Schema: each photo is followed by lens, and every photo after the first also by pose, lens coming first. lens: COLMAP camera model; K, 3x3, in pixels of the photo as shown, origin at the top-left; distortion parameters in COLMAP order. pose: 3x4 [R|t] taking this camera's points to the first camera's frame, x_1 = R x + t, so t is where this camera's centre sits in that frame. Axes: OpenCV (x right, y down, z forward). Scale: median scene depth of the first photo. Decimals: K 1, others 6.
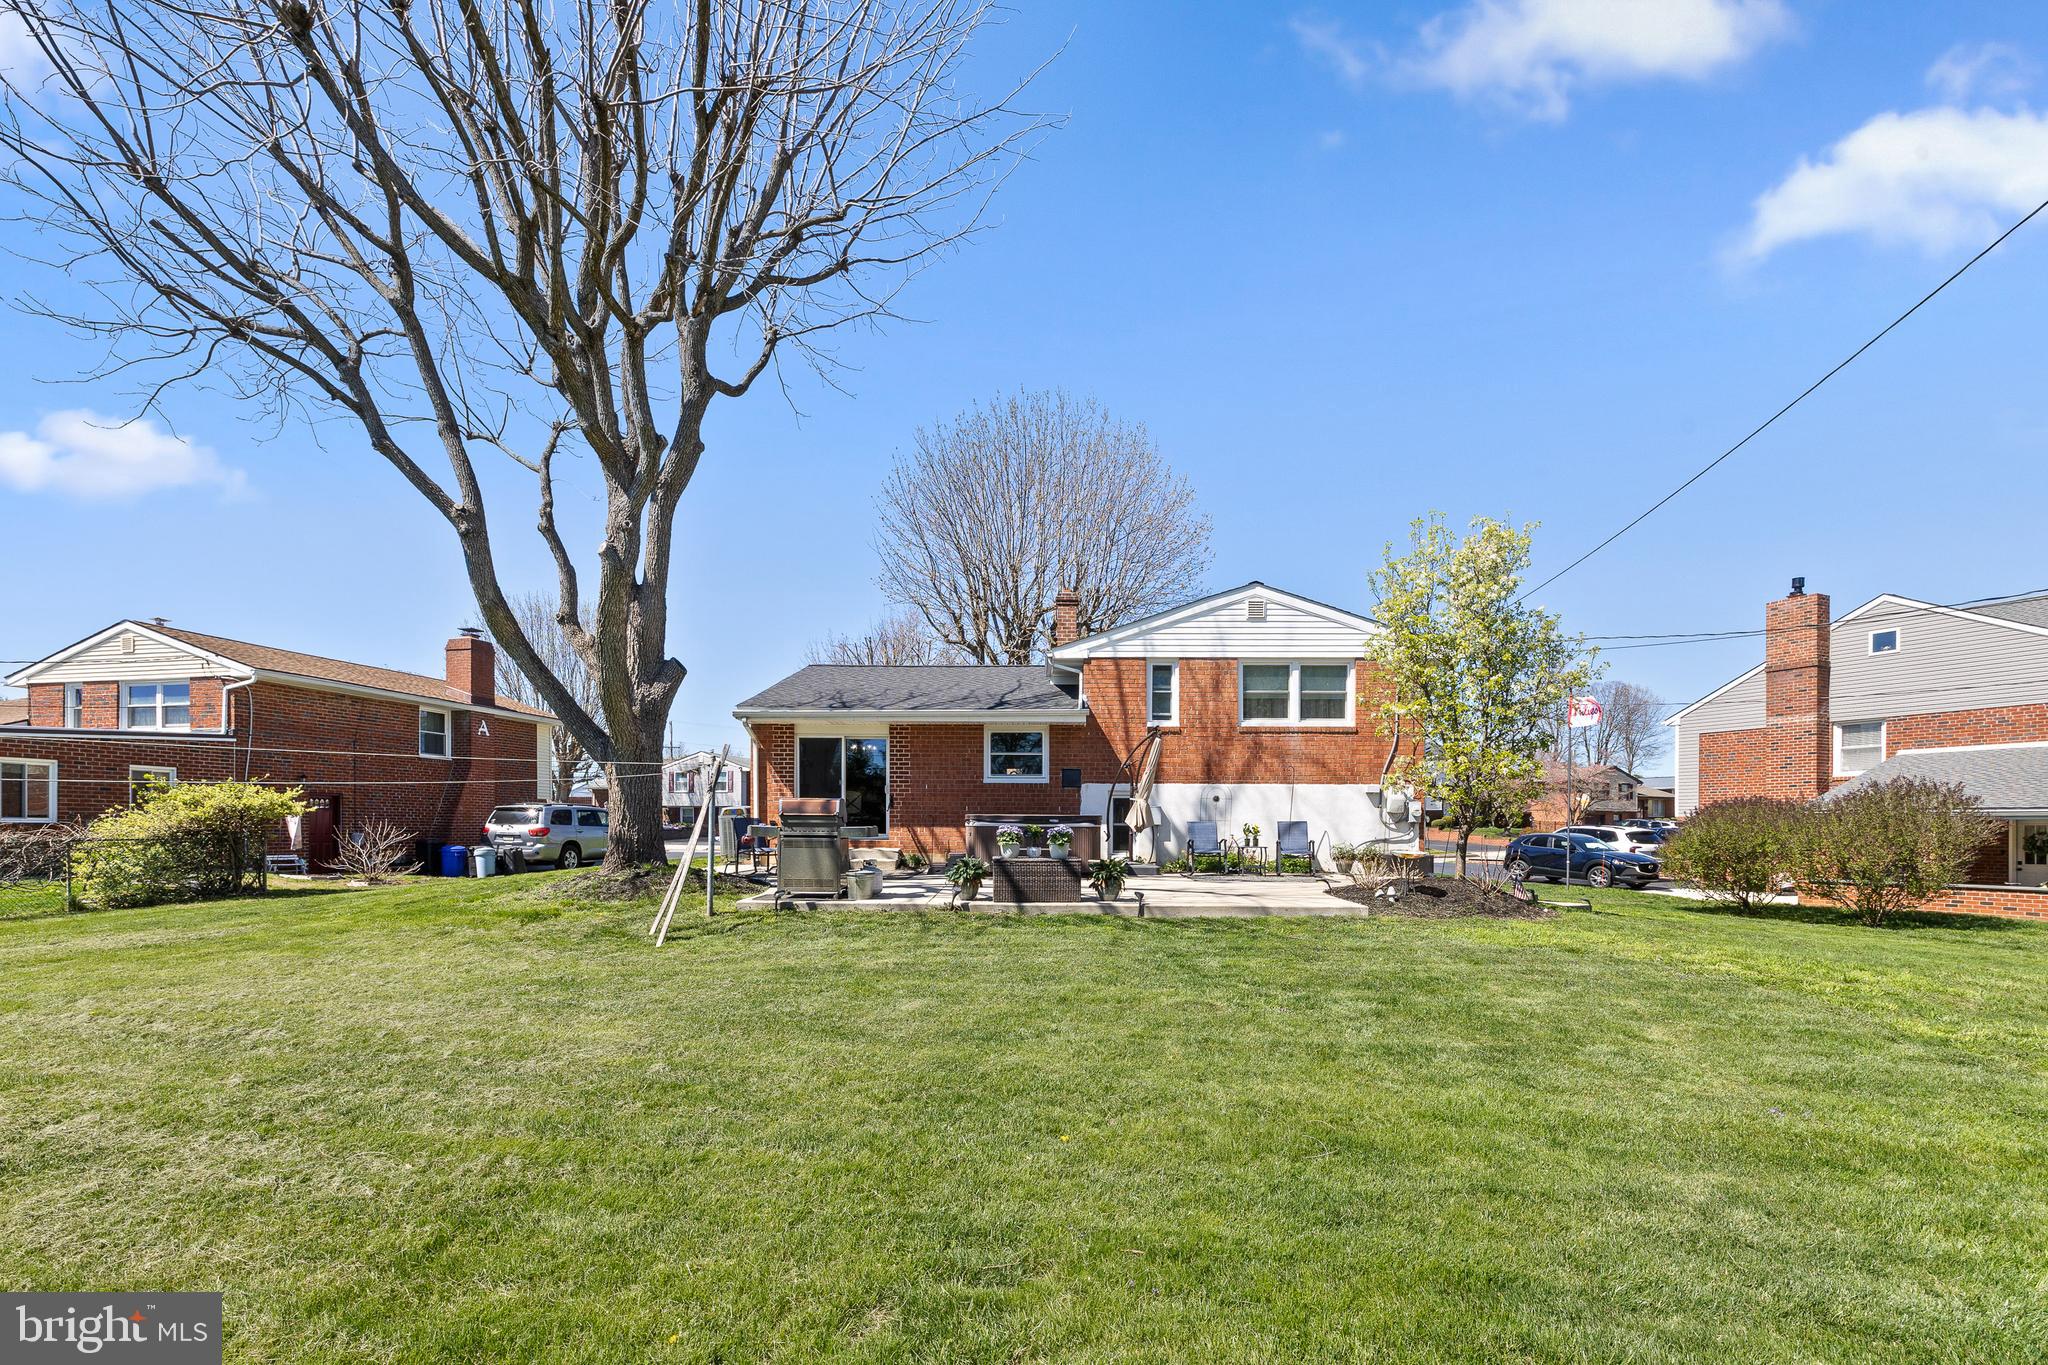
lens RADIAL K [[940.9, 0, 1046.0], [0, 940.9, 699.4], [0, 0, 1]] dist [0.002881, 0.000461]
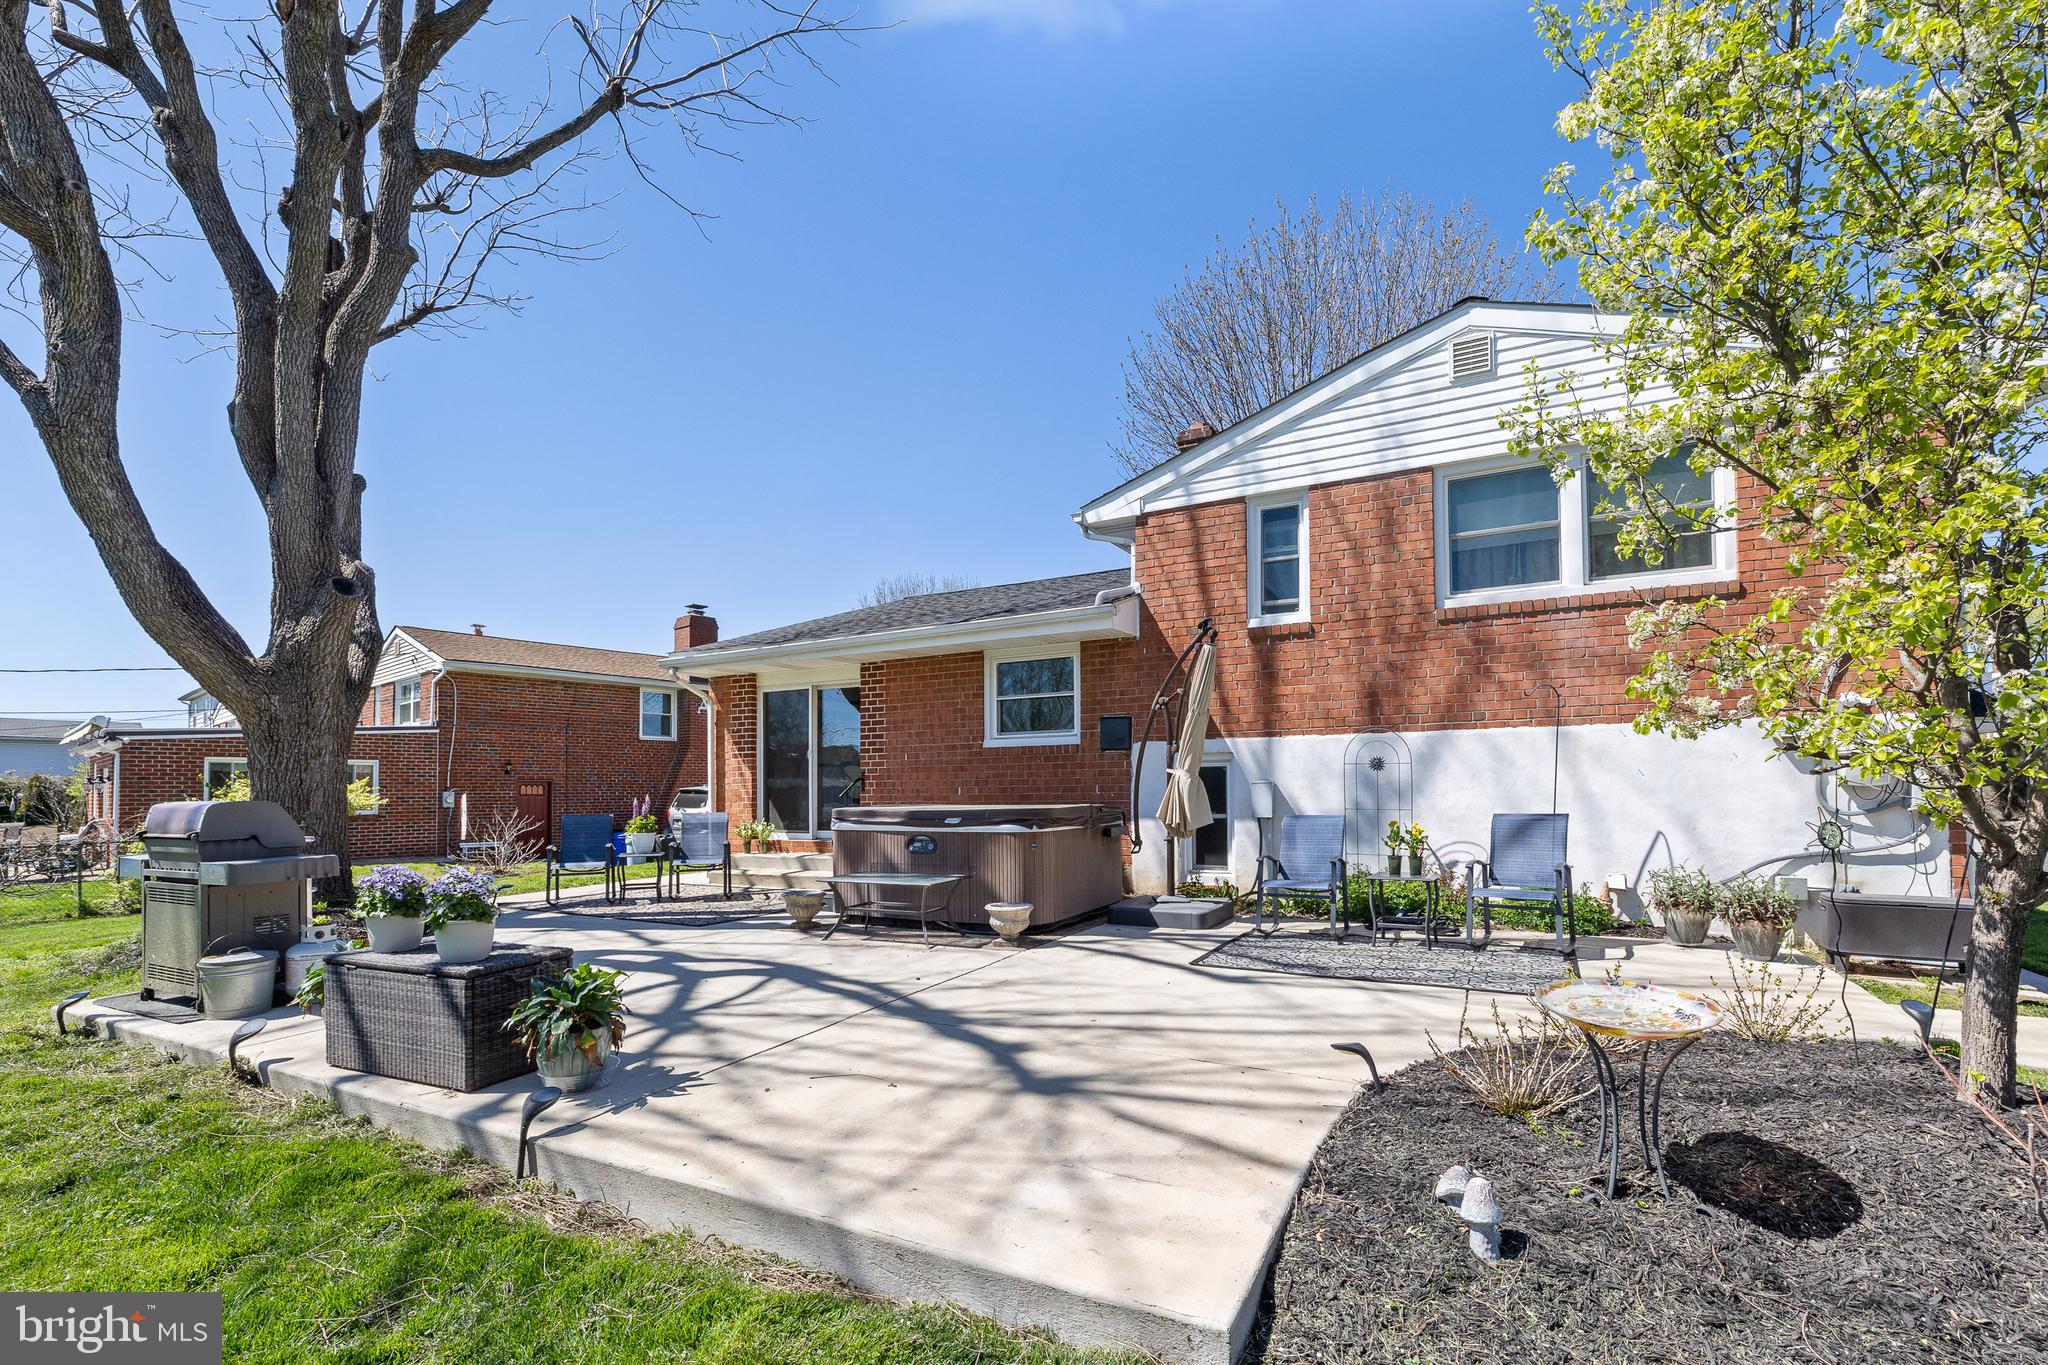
lens RADIAL K [[940.9, 0, 1046.0], [0, 940.9, 699.4], [0, 0, 1]] dist [0.002881, 0.000461]
pose [[0.887131, -0.060163, -0.457580, 0.242721], [0.078516, 0.996688, 0.021176, 0.048209], [0.454791, -0.054713, 0.888916, 0.484353]]
